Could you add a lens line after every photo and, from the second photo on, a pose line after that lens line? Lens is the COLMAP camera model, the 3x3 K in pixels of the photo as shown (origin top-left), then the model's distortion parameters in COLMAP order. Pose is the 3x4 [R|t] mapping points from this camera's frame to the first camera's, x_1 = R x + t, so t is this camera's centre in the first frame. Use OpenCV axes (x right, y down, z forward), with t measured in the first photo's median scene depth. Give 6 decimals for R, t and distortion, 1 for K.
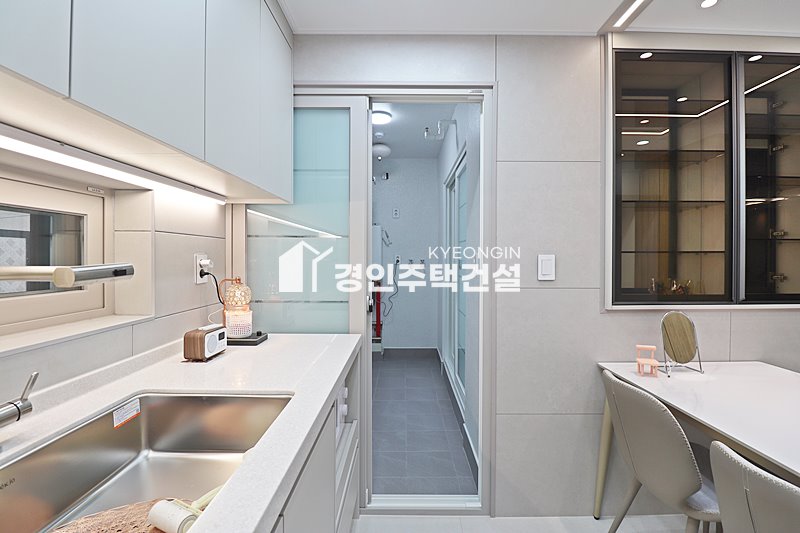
lens RADIAL K [[369.5, 0, 408.0], [0, 369.5, 261.5], [0, 0, 1]] dist [-0.009633, -0.008140]
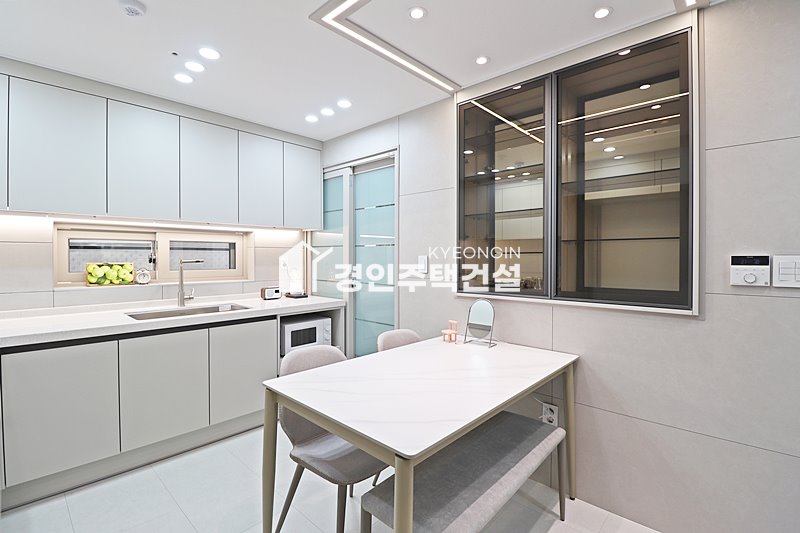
lens RADIAL K [[369.5, 0, 402.0], [0, 369.5, 259.7], [0, 0, 1]] dist [-0.009633, -0.008140]
pose [[0.732015, 0.004737, -0.681272, 1.353075], [-0.005152, 0.999986, 0.001417, -0.003874], [0.681269, 0.002472, 0.732029, -0.141635]]
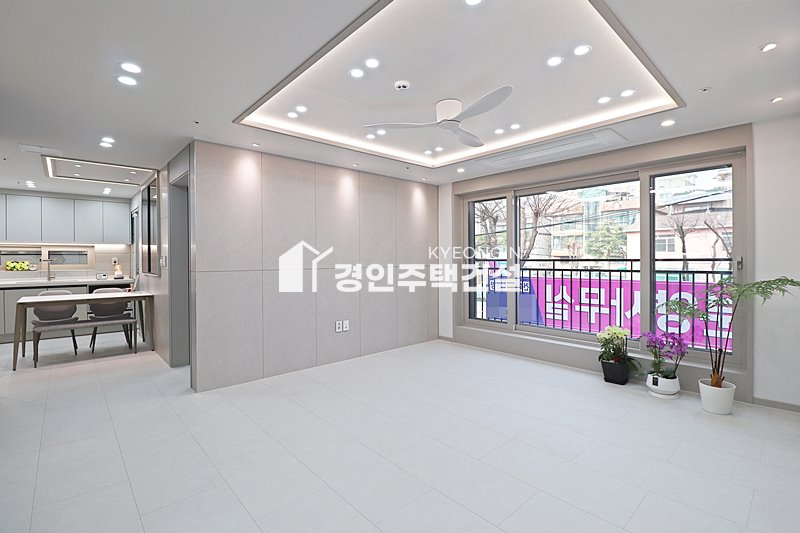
lens RADIAL K [[369.5, 0, 399.5], [0, 369.5, 259.2], [0, 0, 1]] dist [-0.009633, -0.008140]
pose [[0.674588, -0.000781, -0.738194, 3.907244], [0.000784, 1.000000, -0.000342, 0.003366], [0.738194, -0.000348, 0.674588, 0.411772]]
